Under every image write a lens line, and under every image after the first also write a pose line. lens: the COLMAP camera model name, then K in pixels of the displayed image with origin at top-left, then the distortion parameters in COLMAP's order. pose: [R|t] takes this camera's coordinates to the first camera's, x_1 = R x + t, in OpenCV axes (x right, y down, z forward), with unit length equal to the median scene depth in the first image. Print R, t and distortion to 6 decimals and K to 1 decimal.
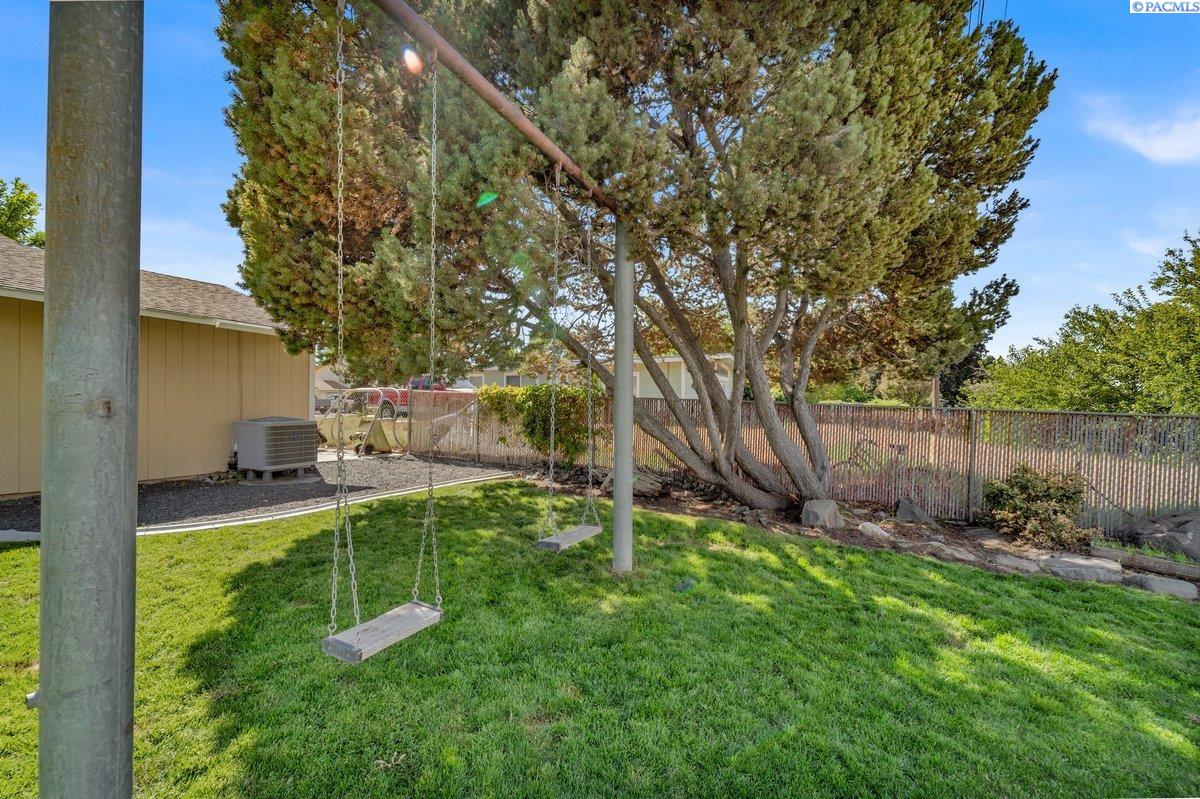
lens RADIAL K [[482.7, 0, 593.0], [0, 482.7, 392.7], [0, 0, 1]] dist [0.001892, -0.002945]
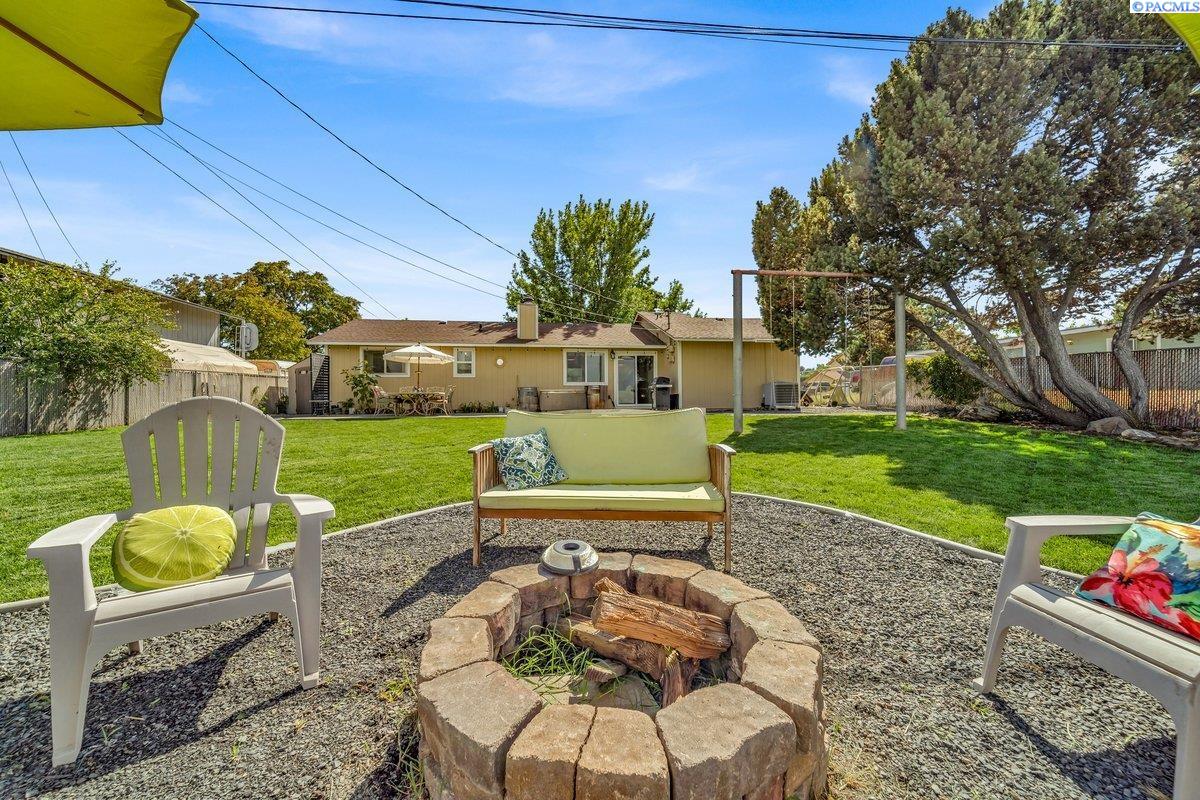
lens RADIAL K [[482.7, 0, 593.0], [0, 482.7, 393.2], [0, 0, 1]] dist [0.001892, -0.002945]
pose [[0.543778, -0.024554, -0.838870, 0.674369], [0.040111, 0.999190, -0.003246, 0.076862], [0.838270, -0.031883, 0.544322, -0.838814]]
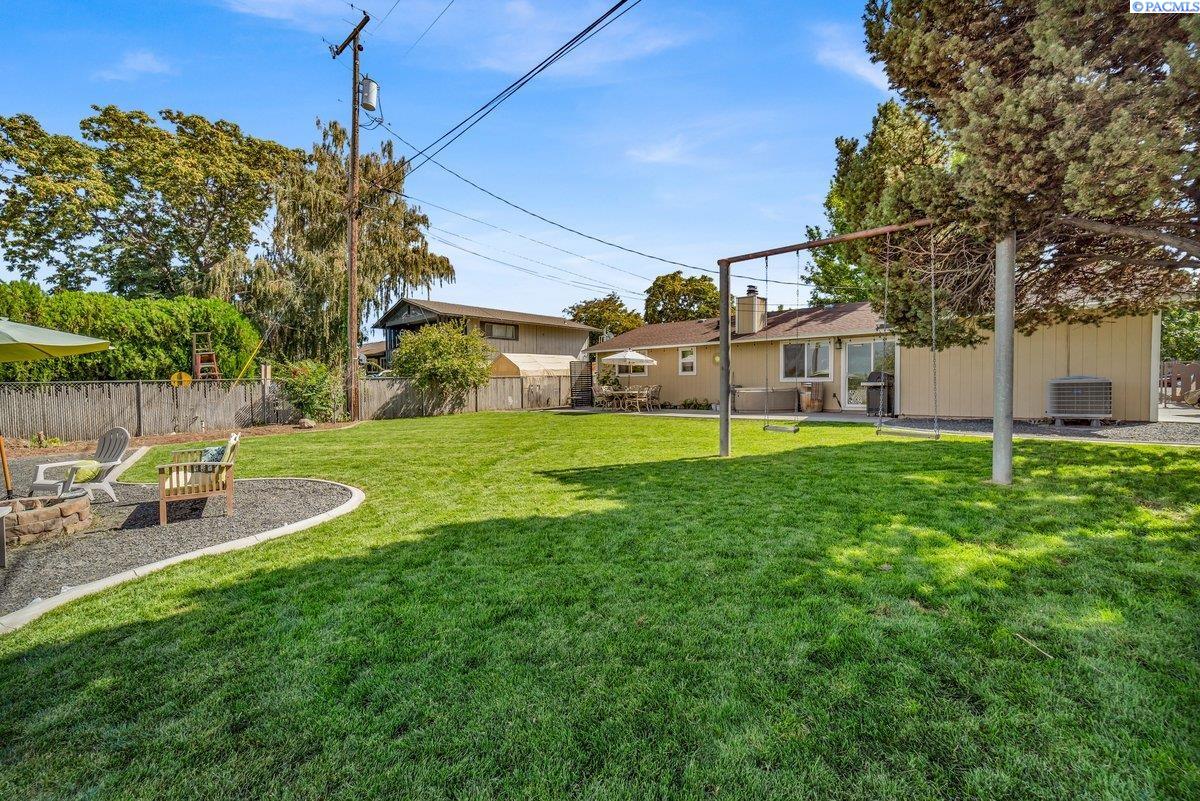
lens RADIAL K [[482.7, 0, 593.0], [0, 482.7, 393.7], [0, 0, 1]] dist [0.001892, -0.002945]
pose [[-0.303145, 0.012132, -0.952867, 0.900757], [0.042161, 0.999111, -0.000692, 0.043761], [0.952011, -0.040384, -0.303387, 0.199727]]
